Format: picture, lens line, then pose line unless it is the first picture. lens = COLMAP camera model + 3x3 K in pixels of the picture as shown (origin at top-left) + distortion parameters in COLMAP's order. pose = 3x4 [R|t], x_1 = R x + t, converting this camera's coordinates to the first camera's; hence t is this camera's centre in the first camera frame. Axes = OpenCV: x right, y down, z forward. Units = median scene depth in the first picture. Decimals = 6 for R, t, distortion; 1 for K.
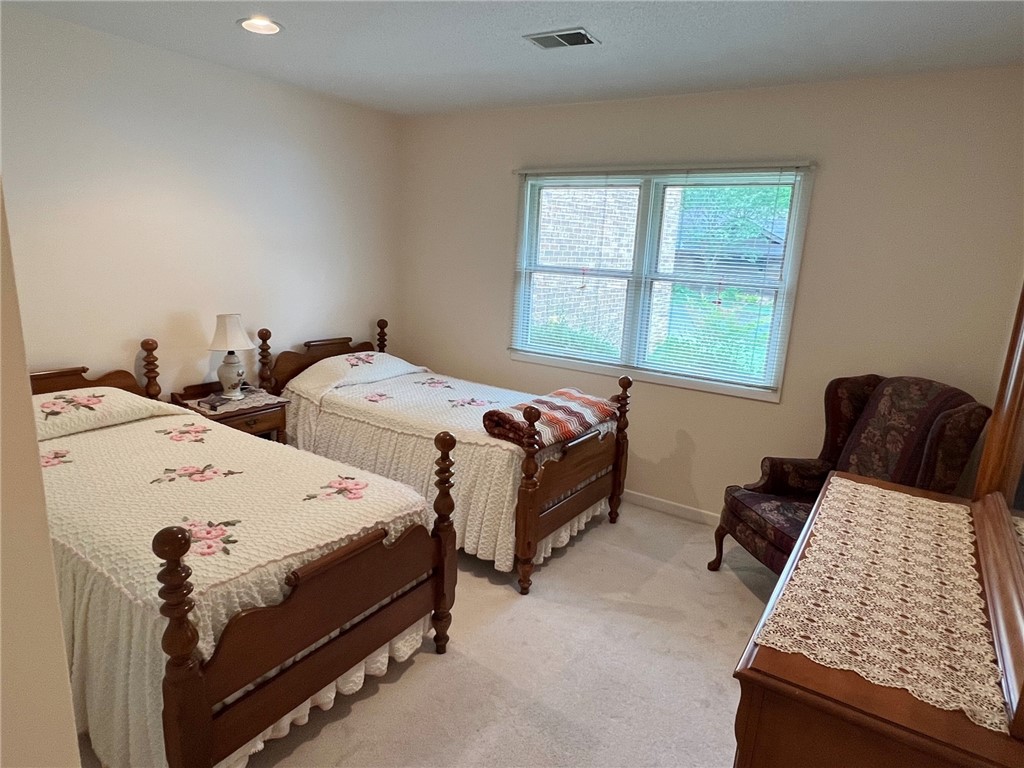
lens RADIAL K [[607.7, 0, 511.4], [0, 607.7, 383.3], [0, 0, 1]] dist [-0.005647, 0.000078]
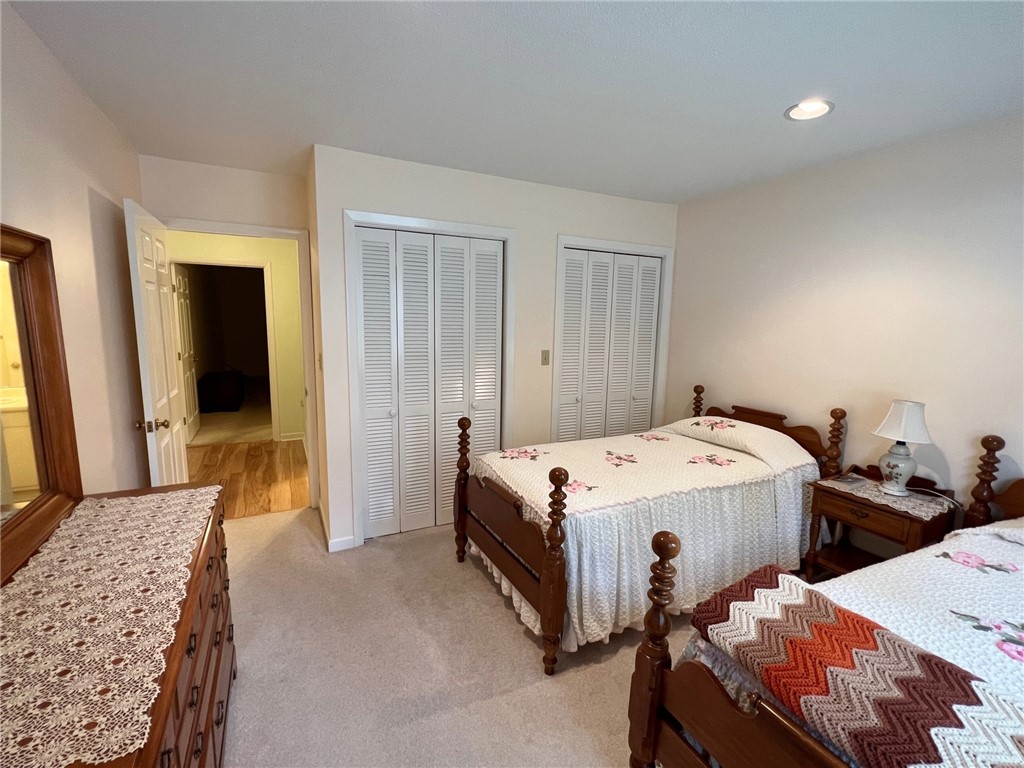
lens RADIAL K [[460.9, 0, 509.6], [0, 460.9, 385.1], [0, 0, 1]] dist [-0.002980, -0.000337]
pose [[-0.483812, 0.067188, -0.872589, 0.535015], [-0.240112, 0.948599, 0.206172, -0.173276], [0.841589, 0.309268, -0.442811, 1.024253]]
